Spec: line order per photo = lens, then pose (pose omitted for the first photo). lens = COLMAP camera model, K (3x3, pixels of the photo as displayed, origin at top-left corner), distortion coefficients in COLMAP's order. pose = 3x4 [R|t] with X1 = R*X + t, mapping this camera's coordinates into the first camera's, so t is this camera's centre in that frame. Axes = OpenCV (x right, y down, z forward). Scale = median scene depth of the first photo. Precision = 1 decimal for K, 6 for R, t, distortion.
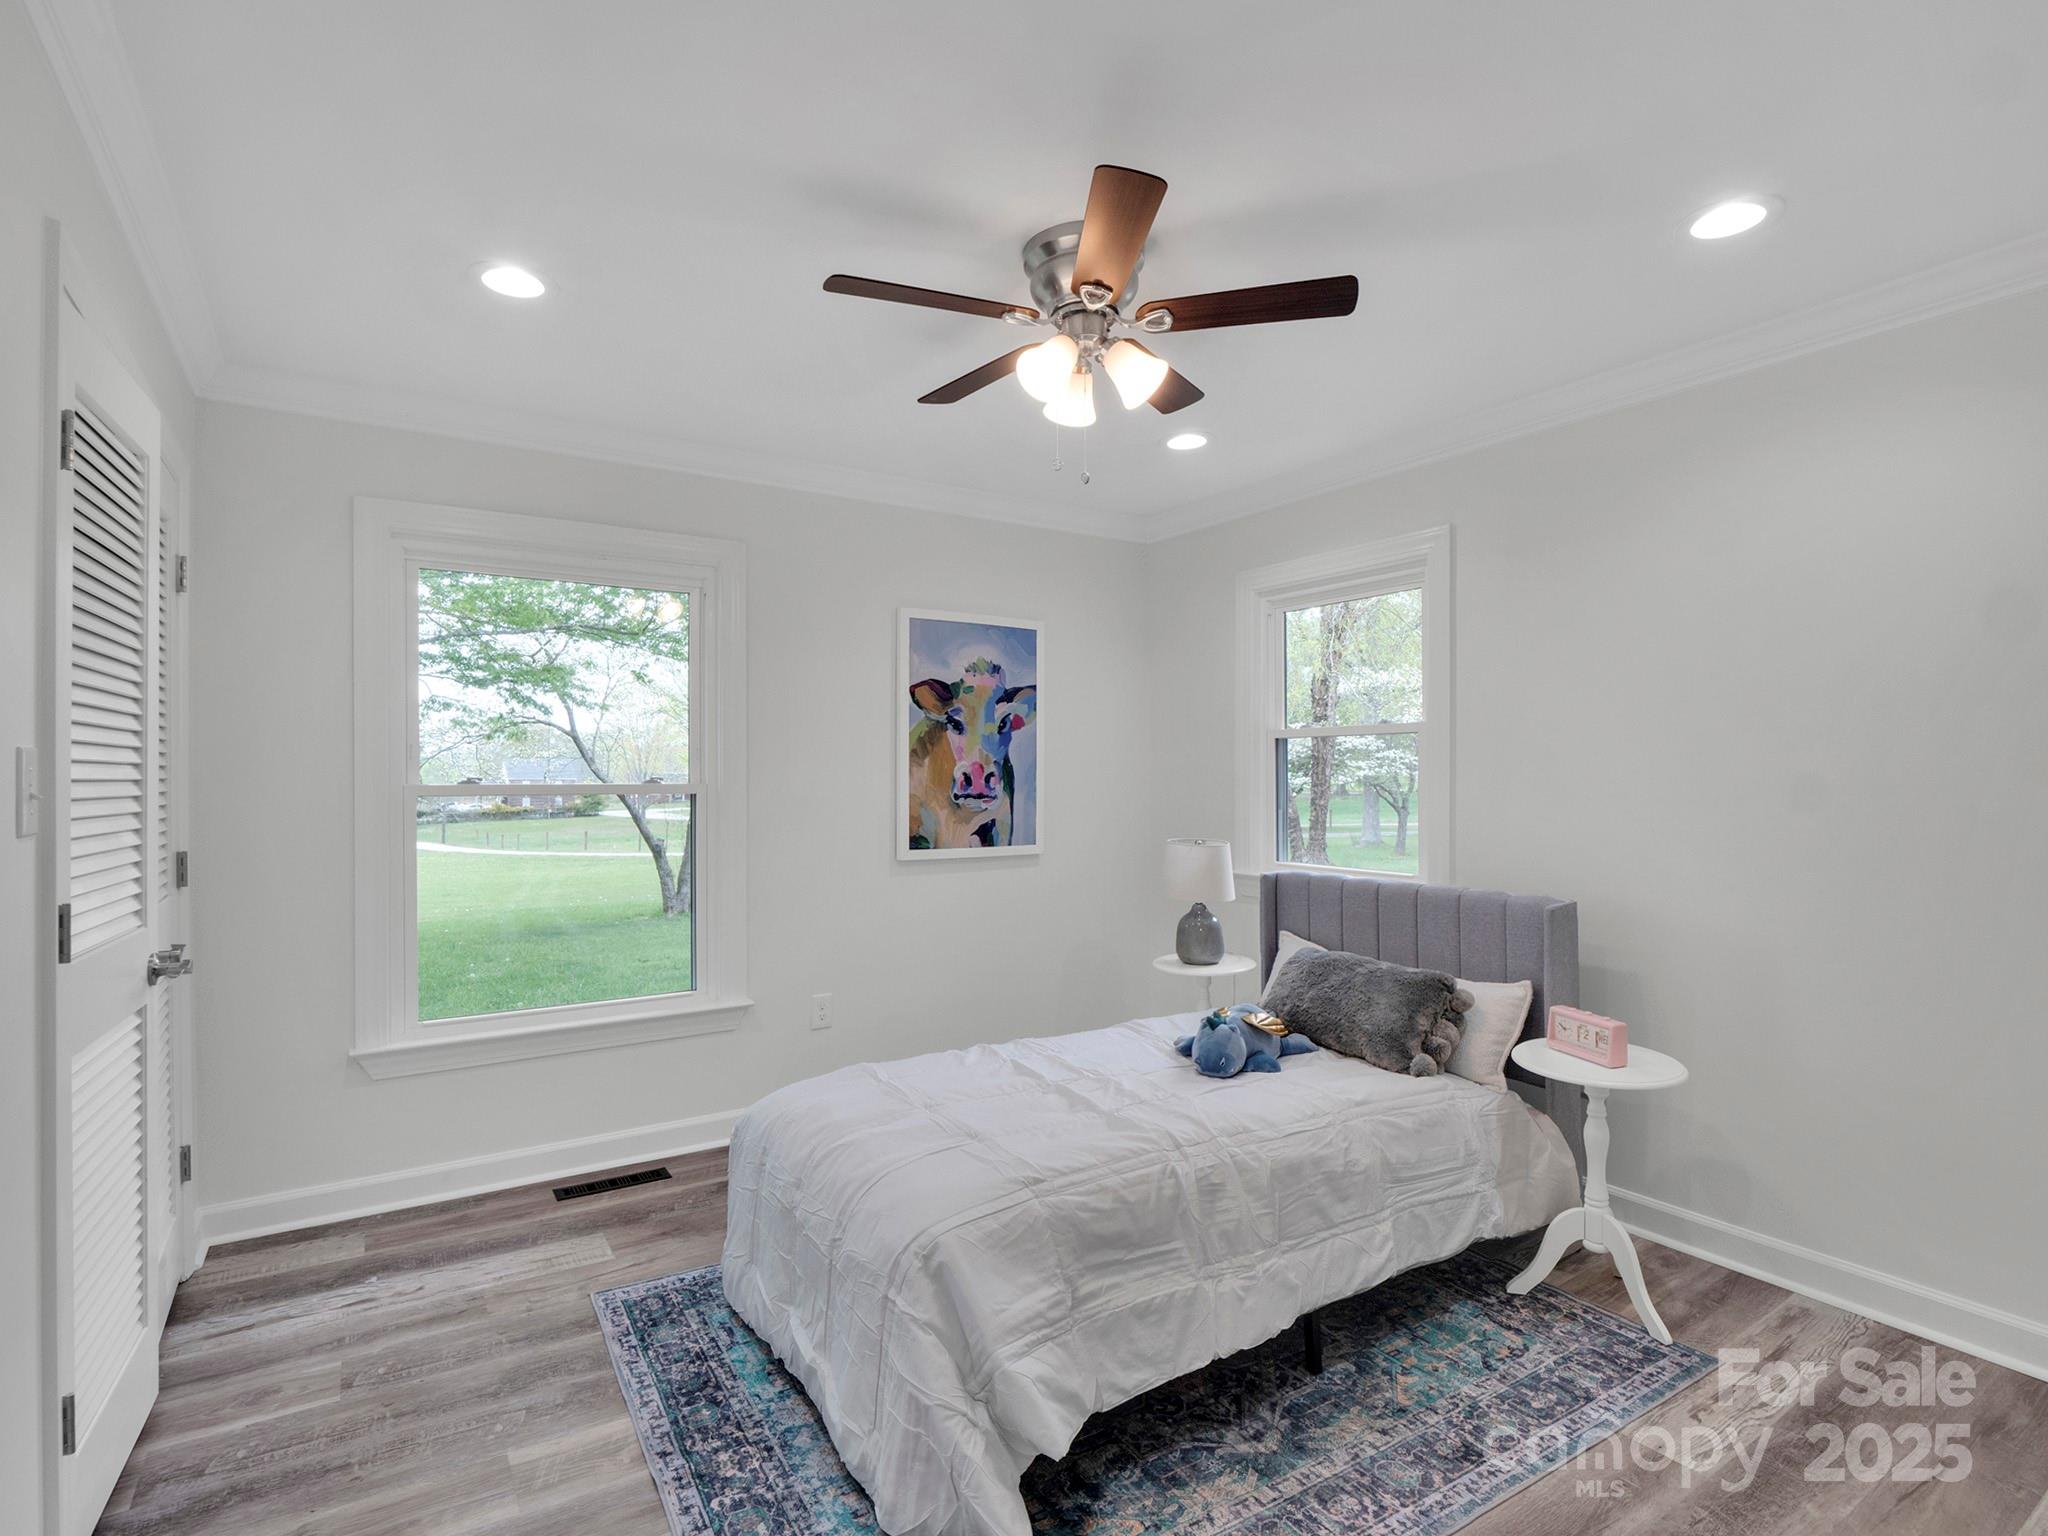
lens RADIAL K [[1028.2, 0, 1024.0], [0, 1028.2, 768.0], [0, 0, 1]] dist [-0.017994, 0.000469]
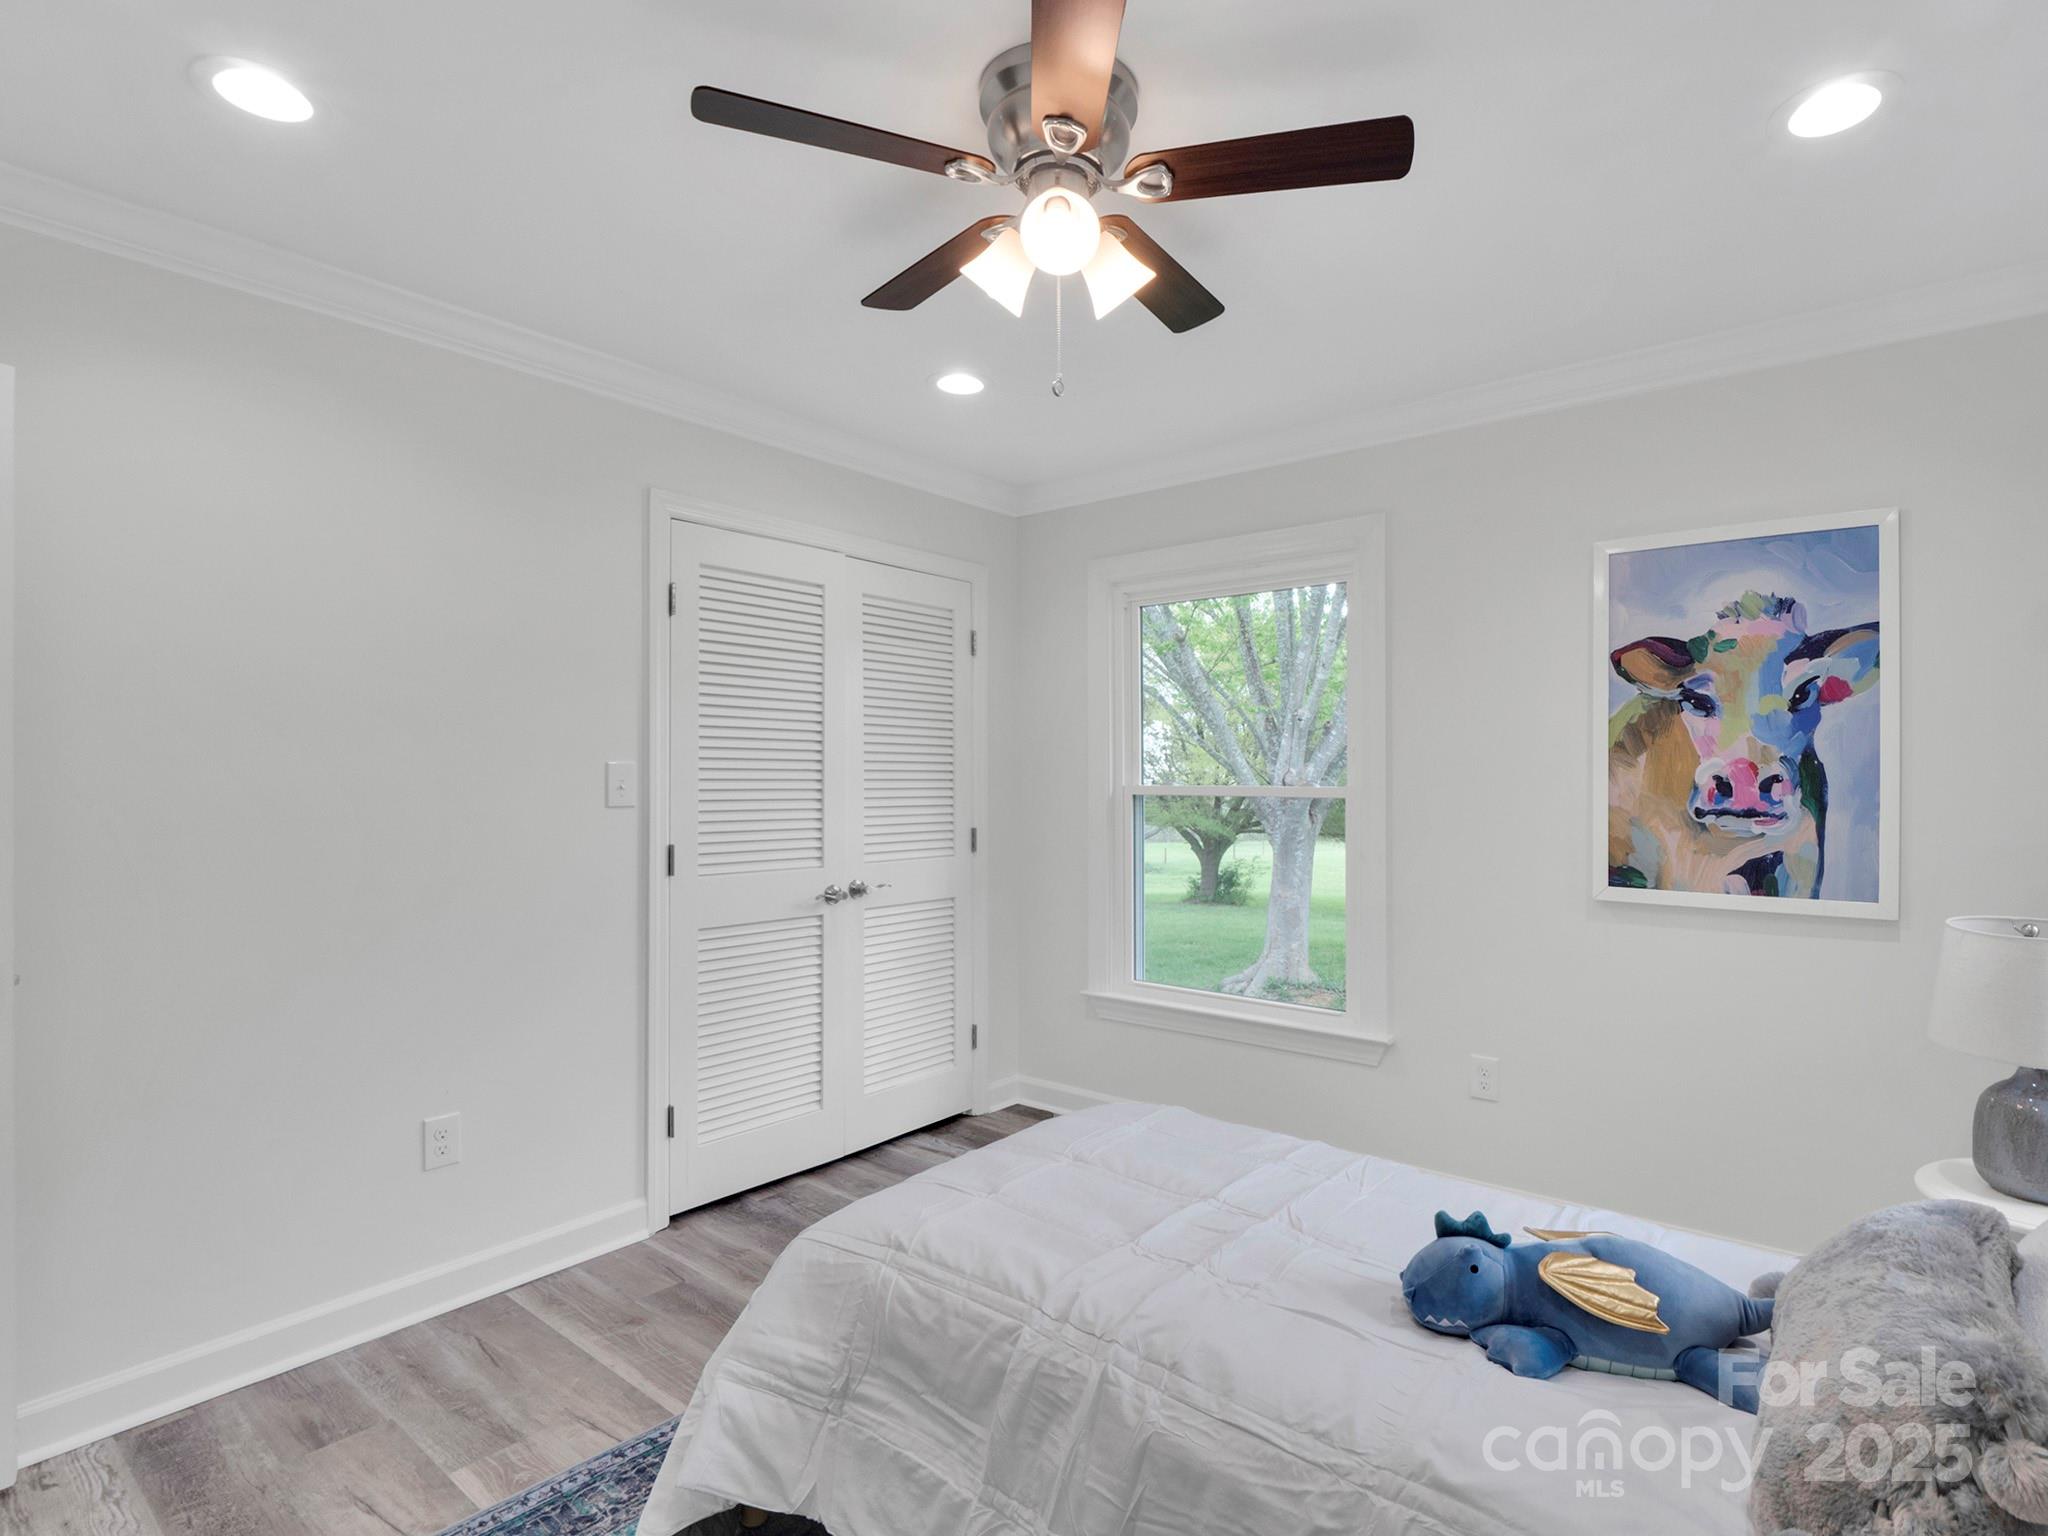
lens RADIAL K [[1028.2, 0, 1024.0], [0, 1028.2, 768.0], [0, 0, 1]] dist [-0.017994, 0.000469]
pose [[0.319581, -0.005090, -0.947545, 0.404672], [0.002119, 0.999987, -0.004657, 0.001722], [0.947557, -0.000520, 0.319587, 0.385751]]
